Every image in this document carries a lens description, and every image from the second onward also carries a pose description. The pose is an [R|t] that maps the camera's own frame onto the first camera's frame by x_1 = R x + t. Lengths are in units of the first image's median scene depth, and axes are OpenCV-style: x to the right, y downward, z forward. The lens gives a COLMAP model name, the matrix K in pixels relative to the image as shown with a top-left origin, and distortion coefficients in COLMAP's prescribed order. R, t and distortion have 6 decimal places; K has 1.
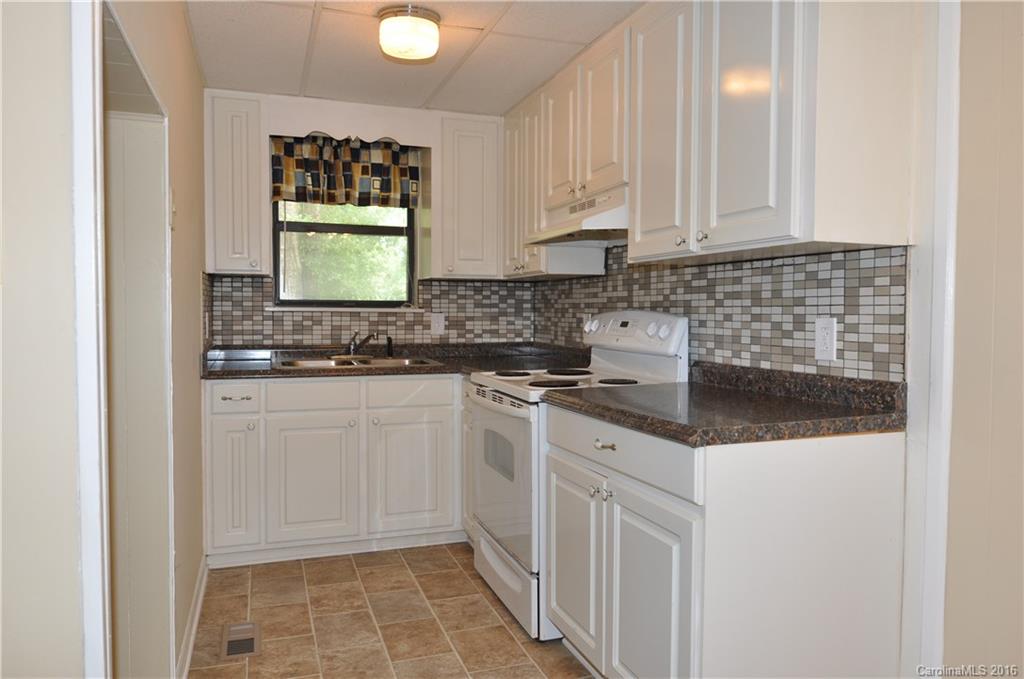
lens RADIAL K [[708.9, 0, 512.0], [0, 708.9, 339.5], [0, 0, 1]] dist [0.000352, -0.000490]
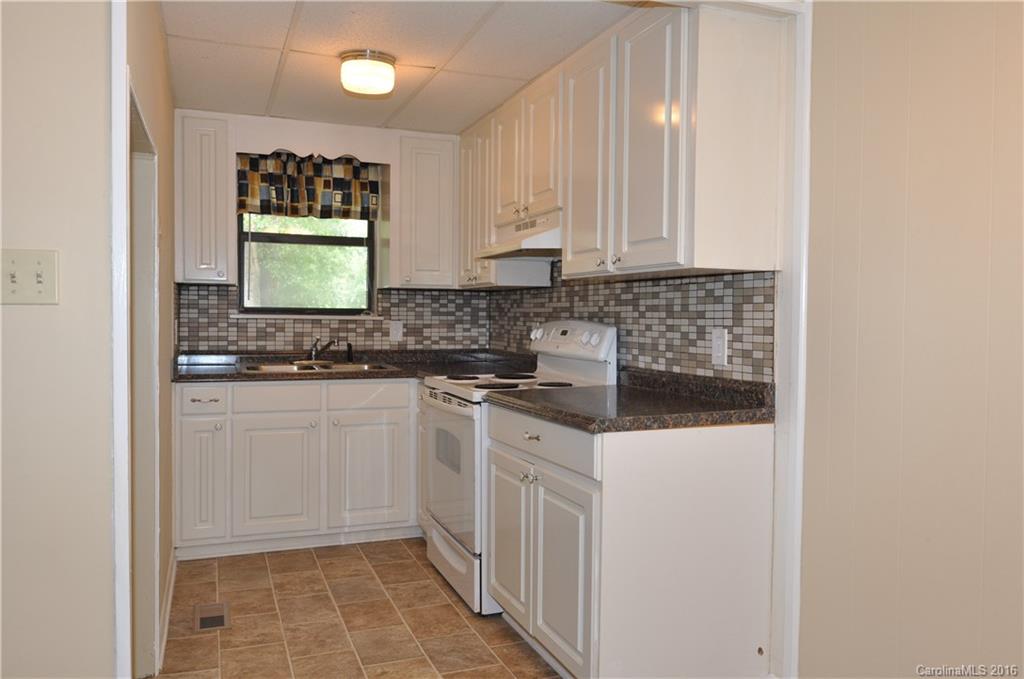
lens RADIAL K [[769.4, 0, 512.0], [0, 769.4, 339.5], [0, 0, 1]] dist [0.000903, 0.001744]
pose [[0.999426, 0.003908, 0.033638, 0.034821], [-0.003631, 0.999959, -0.008289, -0.000834], [-0.033669, 0.008162, 0.999400, -0.174828]]
